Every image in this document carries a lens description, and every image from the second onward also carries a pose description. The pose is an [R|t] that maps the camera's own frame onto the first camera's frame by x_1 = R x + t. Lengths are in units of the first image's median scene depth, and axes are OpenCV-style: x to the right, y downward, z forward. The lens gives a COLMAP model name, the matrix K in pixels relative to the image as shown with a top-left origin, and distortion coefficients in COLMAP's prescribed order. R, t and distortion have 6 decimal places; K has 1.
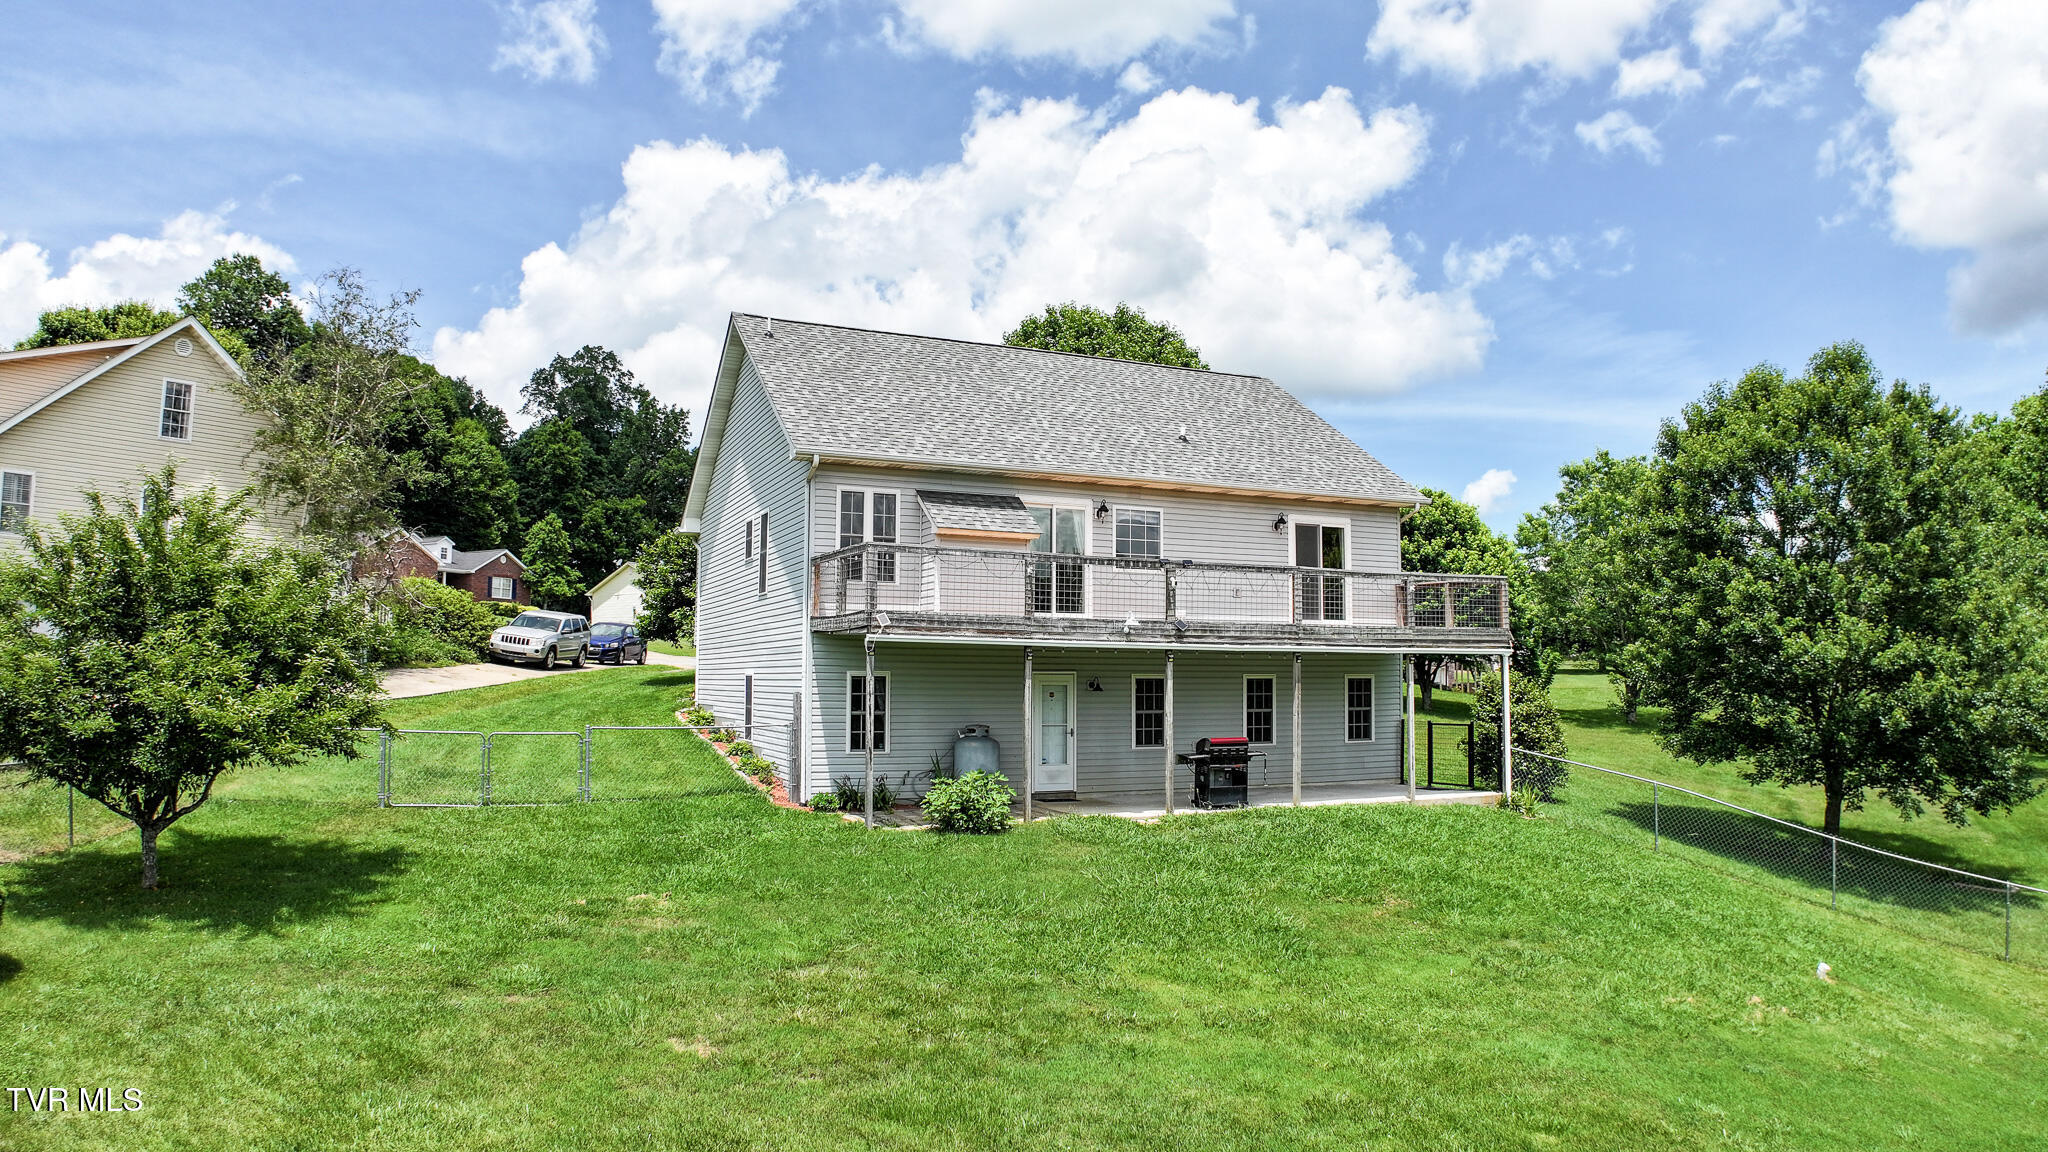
lens RADIAL K [[1271.3, 0, 1036.3], [0, 1271.3, 563.4], [0, 0, 1]] dist [-0.177450, 0.025897]
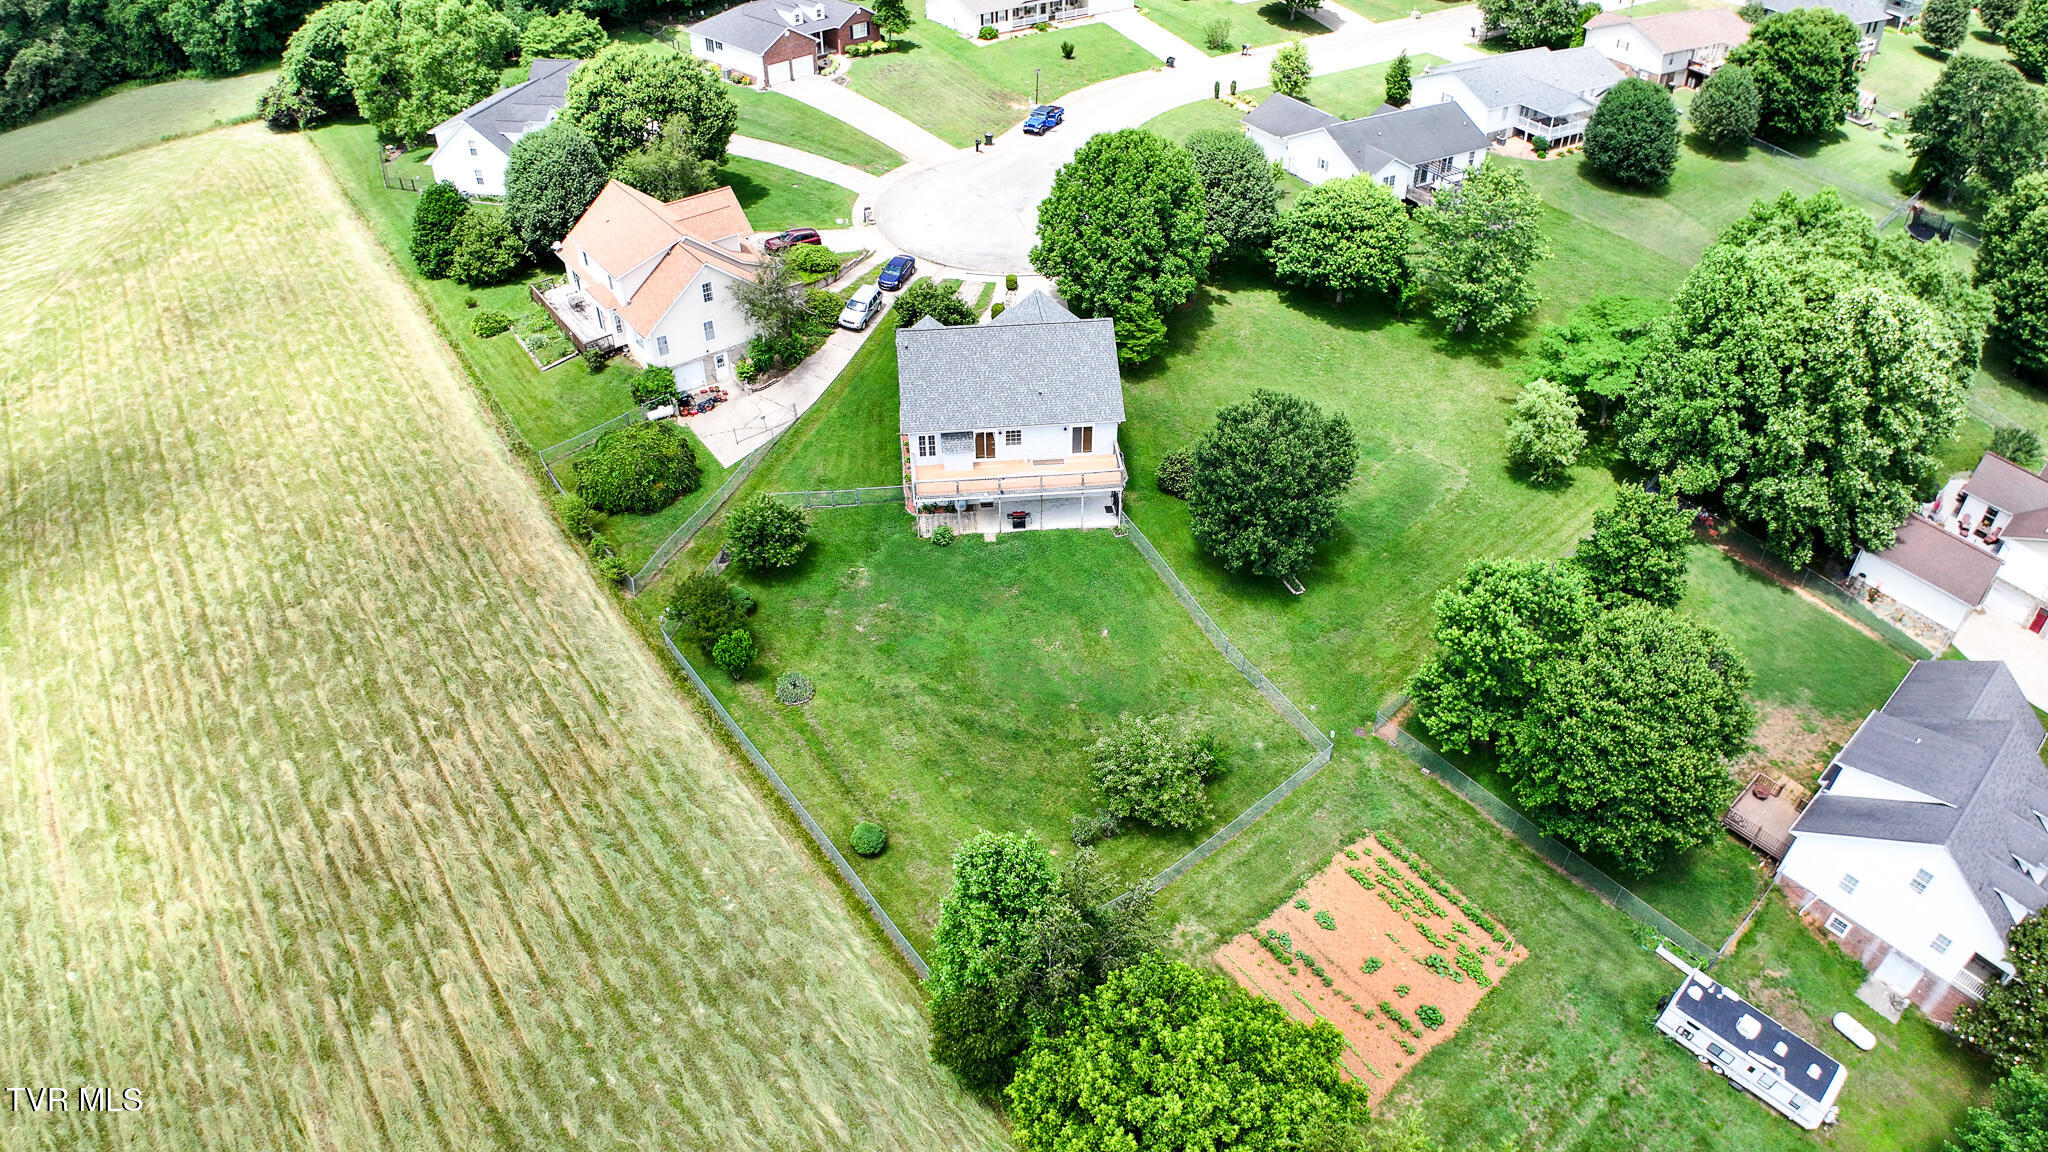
lens RADIAL K [[1271.3, 0, 1036.3], [0, 1271.3, 563.4], [0, 0, 1]] dist [-0.177450, 0.025897]
pose [[0.948329, 0.193595, -0.251382, 0.951739], [0.034203, 0.725292, 0.687592, -1.890919], [0.315440, -0.660661, 0.681194, -1.318432]]
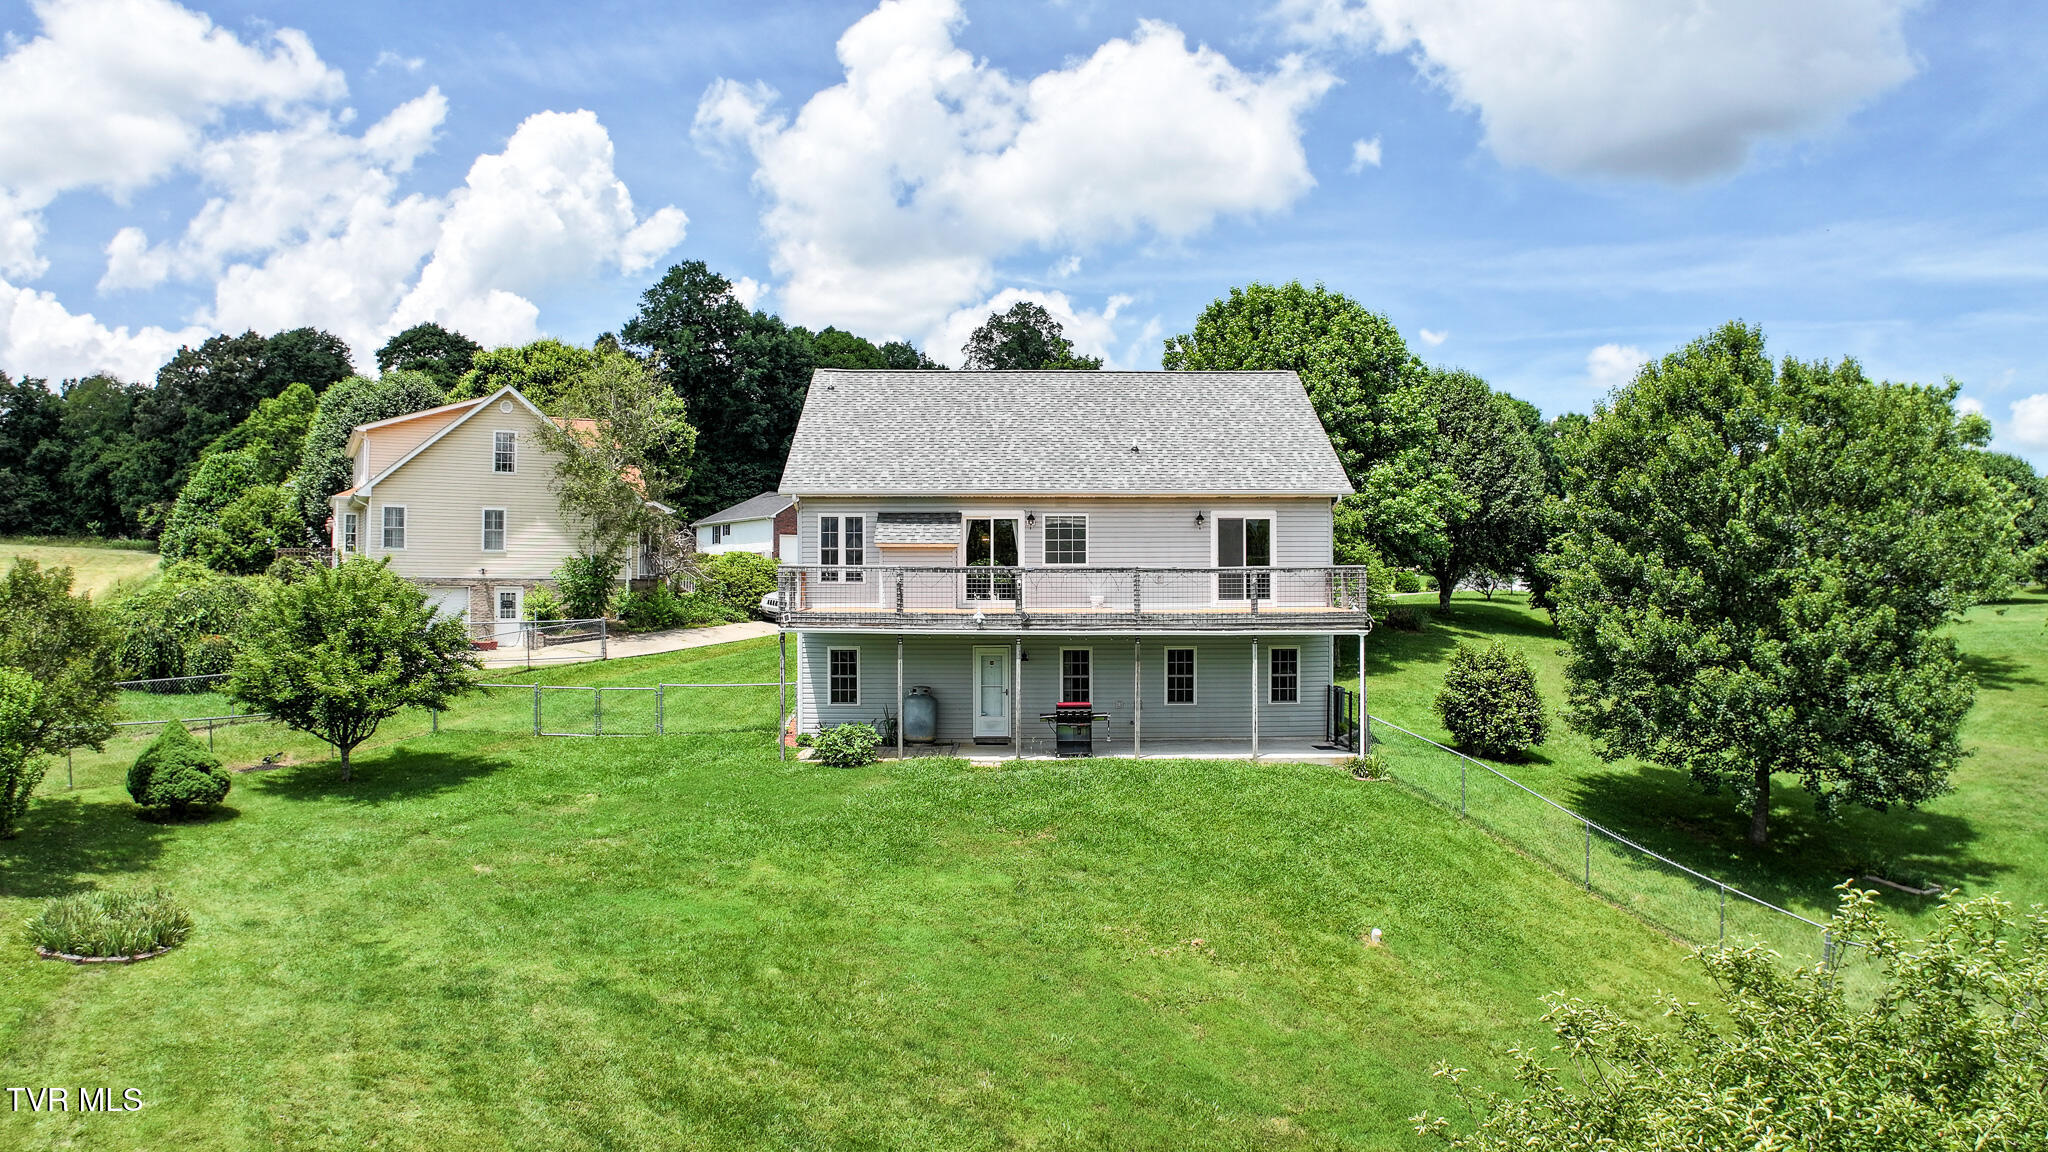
lens RADIAL K [[1271.3, 0, 1036.3], [0, 1271.3, 563.4], [0, 0, 1]] dist [-0.177450, 0.025897]
pose [[0.917671, -0.015906, -0.397023, 0.518103], [0.042161, 0.997456, 0.057488, -0.064719], [0.395099, -0.069494, 0.916006, -0.153144]]
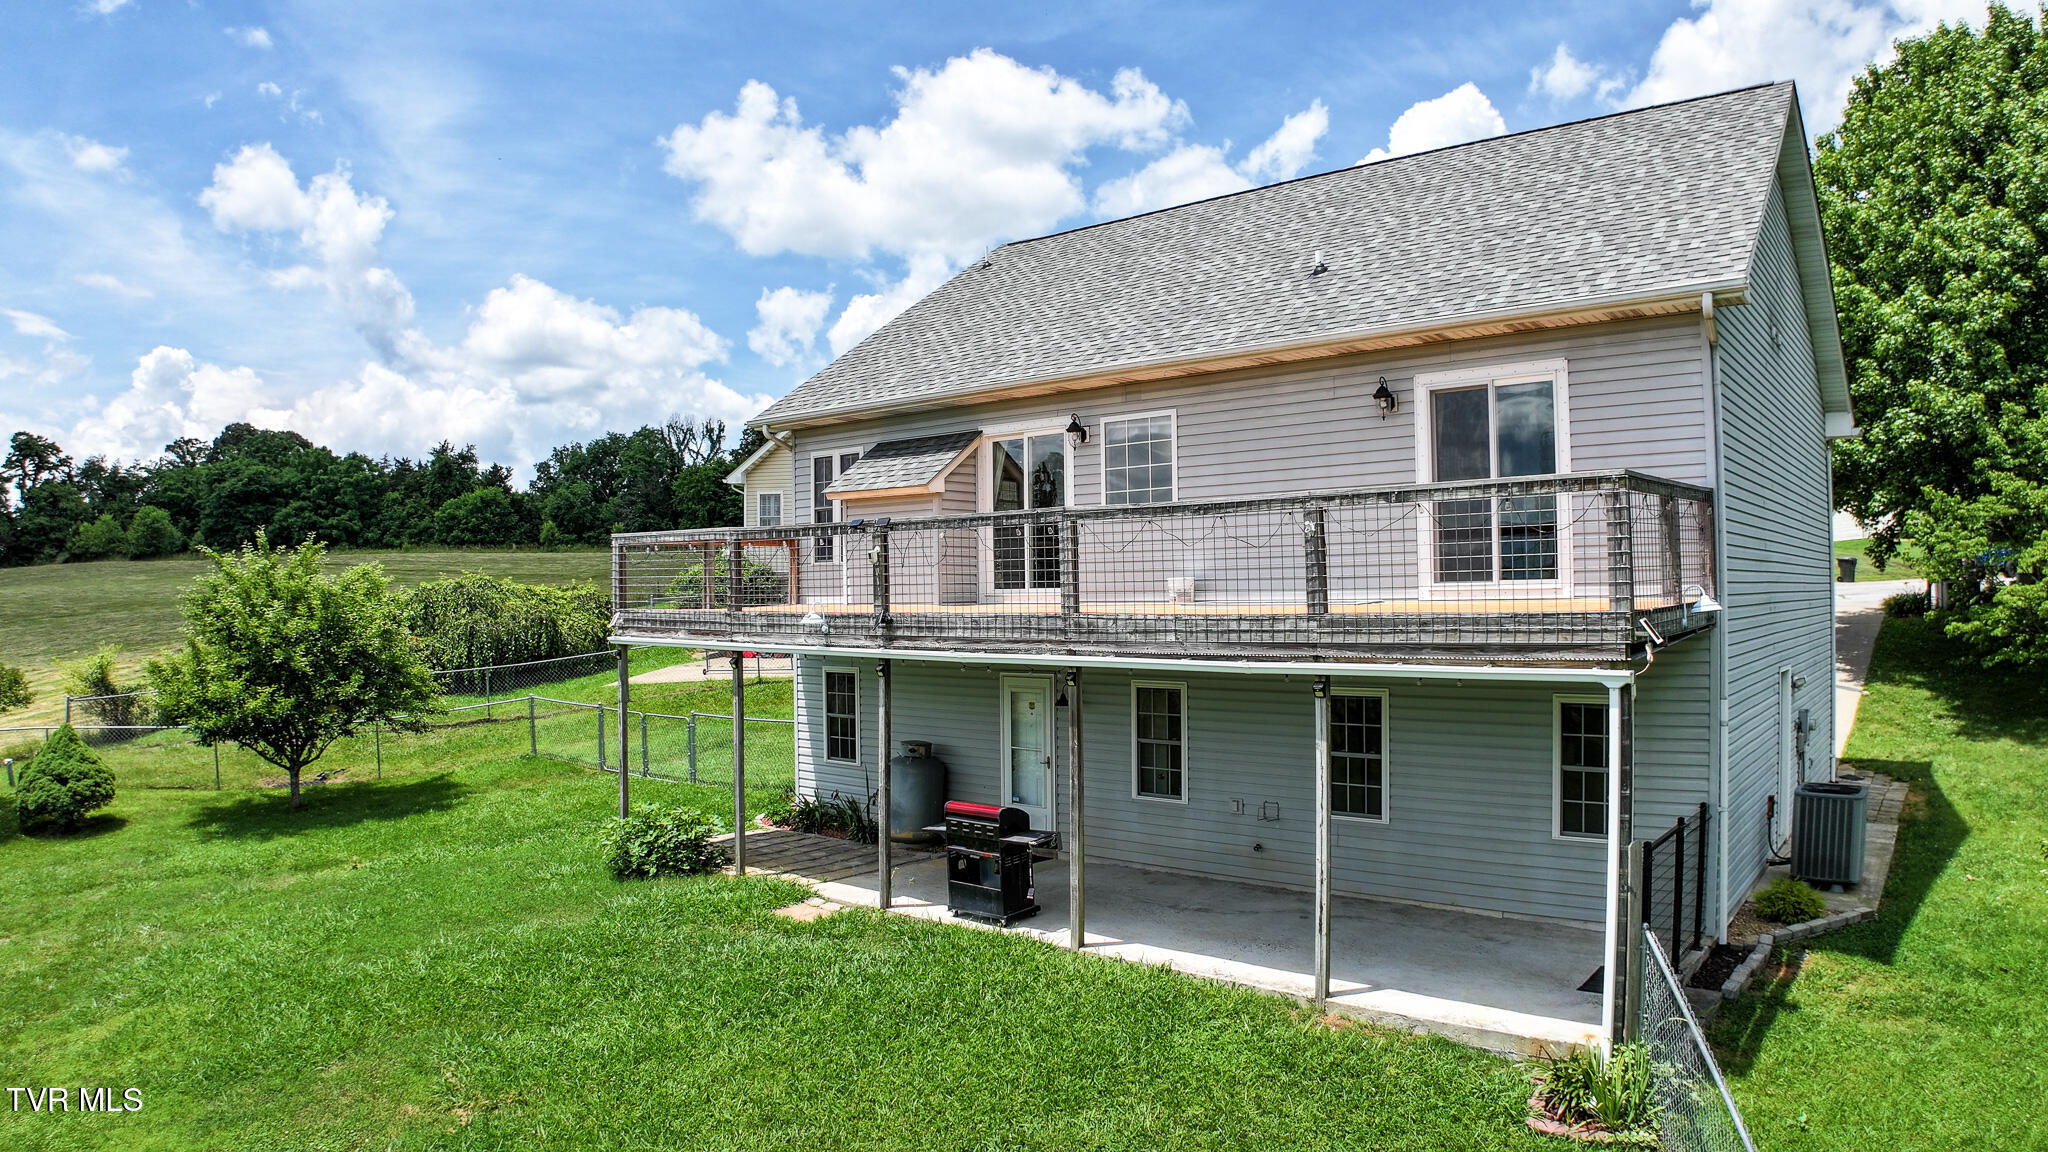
lens RADIAL K [[1269.5, 0, 1036.4], [0, 1269.5, 569.4], [0, 0, 1]] dist [-0.179921, 0.038196]
pose [[0.435267, -0.027973, -0.899867, 0.580576], [0.095144, 0.995349, 0.015080, 0.016743], [0.895260, -0.092180, 0.435904, 0.637019]]
